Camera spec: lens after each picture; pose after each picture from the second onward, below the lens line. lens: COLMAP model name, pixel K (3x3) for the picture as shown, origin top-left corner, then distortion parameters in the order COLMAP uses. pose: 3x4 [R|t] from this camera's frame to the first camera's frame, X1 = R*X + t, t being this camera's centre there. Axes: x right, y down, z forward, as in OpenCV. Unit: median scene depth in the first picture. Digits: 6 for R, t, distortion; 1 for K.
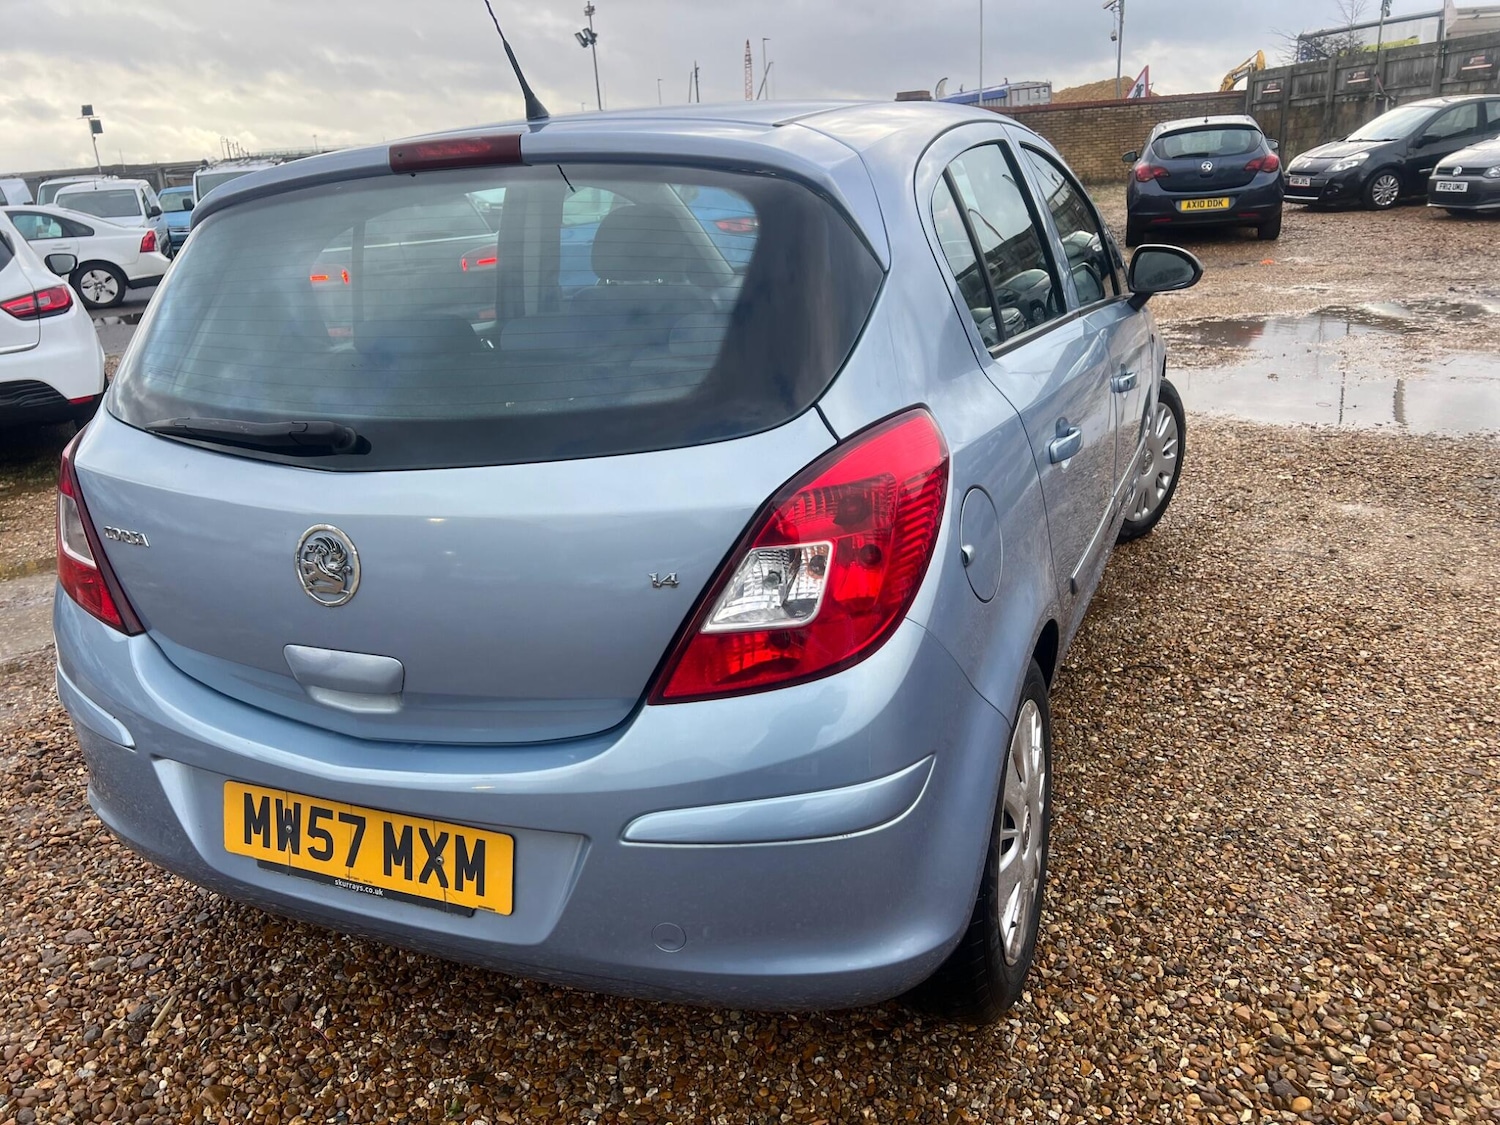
lens RADIAL K [[1114.9, 0, 744.2], [0, 1114.9, 556.8], [0, 0, 1]] dist [0.057334, -0.059500]
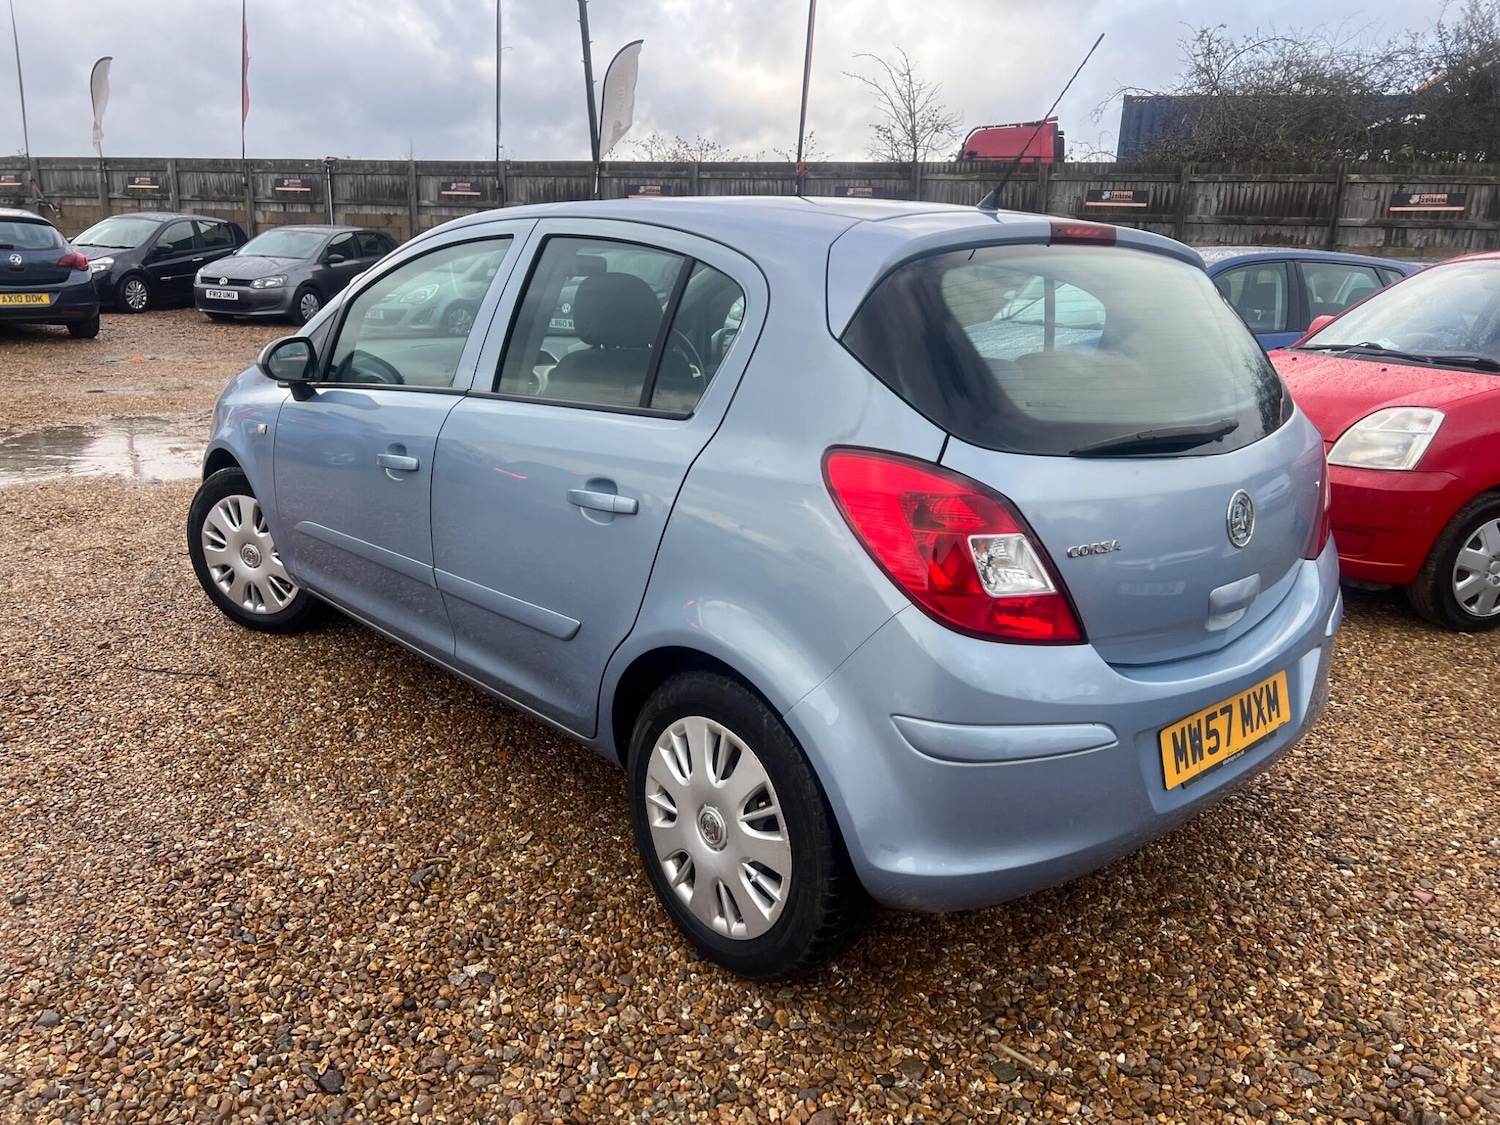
lens RADIAL K [[1114.9, 0, 766.3], [0, 1114.9, 552.0], [0, 0, 1]] dist [0.057334, -0.059500]
pose [[0.364878, -0.163668, 0.916557, -1.513592], [0.248821, 0.965764, 0.073400, -0.170685], [-0.897191, 0.201277, 0.393111, 0.768394]]
